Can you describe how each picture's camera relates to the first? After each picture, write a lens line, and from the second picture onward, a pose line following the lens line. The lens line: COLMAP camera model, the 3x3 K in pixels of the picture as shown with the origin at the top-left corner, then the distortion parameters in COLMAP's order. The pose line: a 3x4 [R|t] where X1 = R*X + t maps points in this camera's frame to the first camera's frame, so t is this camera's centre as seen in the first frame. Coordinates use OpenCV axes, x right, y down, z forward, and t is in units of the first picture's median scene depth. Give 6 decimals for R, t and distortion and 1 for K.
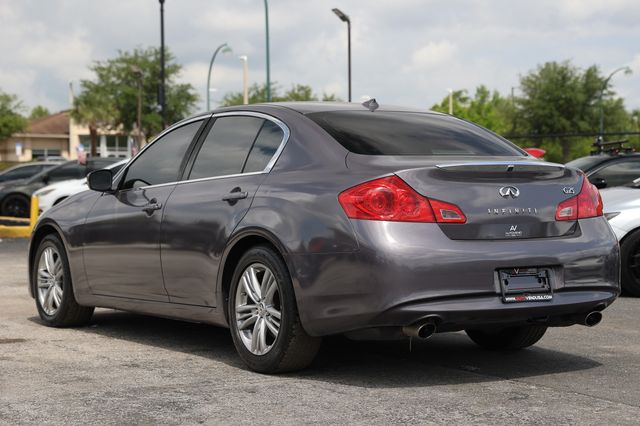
lens RADIAL K [[1313.4, 0, 320.2], [0, 1313.4, 215.2], [0, 0, 1]] dist [0.332414, 0.000000]
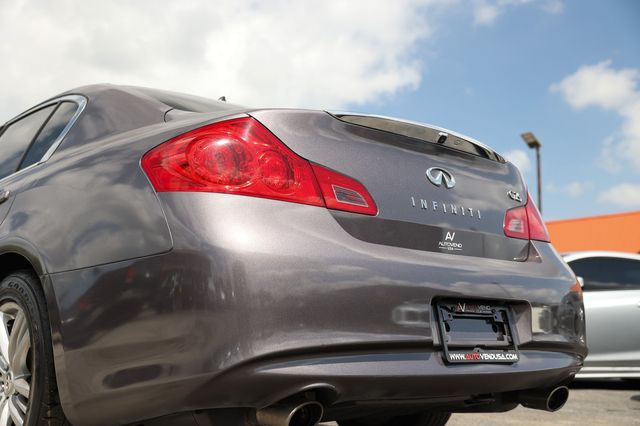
lens RADIAL K [[749.2, 0, 317.5], [0, 749.2, 212.5], [0, 0, 1]] dist [0.083926, 0.000000]
pose [[0.990036, 0.036430, 0.136018, 0.042460], [-0.010798, 0.982750, -0.184622, 0.061441], [-0.140397, 0.181314, 0.973352, 0.683620]]
